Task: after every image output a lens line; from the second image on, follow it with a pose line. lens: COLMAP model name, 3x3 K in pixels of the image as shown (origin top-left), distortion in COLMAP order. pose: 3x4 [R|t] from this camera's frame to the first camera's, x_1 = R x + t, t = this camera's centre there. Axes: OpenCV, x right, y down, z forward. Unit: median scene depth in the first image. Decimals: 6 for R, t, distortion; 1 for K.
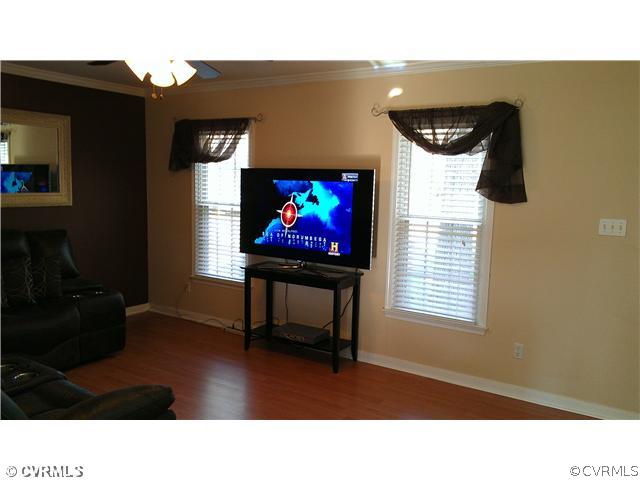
lens RADIAL K [[520.6, 0, 320.0], [0, 520.6, 240.0], [0, 0, 1]] dist [0.019425, -0.042498]
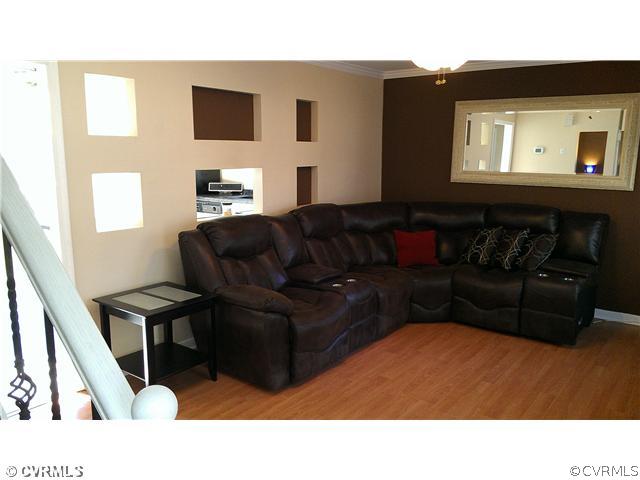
lens RADIAL K [[520.6, 0, 320.1], [0, 520.6, 240.8], [0, 0, 1]] dist [0.019425, -0.042498]
pose [[-0.083138, 0.153939, -0.984576, 0.546534], [-0.126138, 0.978425, 0.163629, -0.067476], [0.988523, 0.137796, -0.061926, 0.584071]]
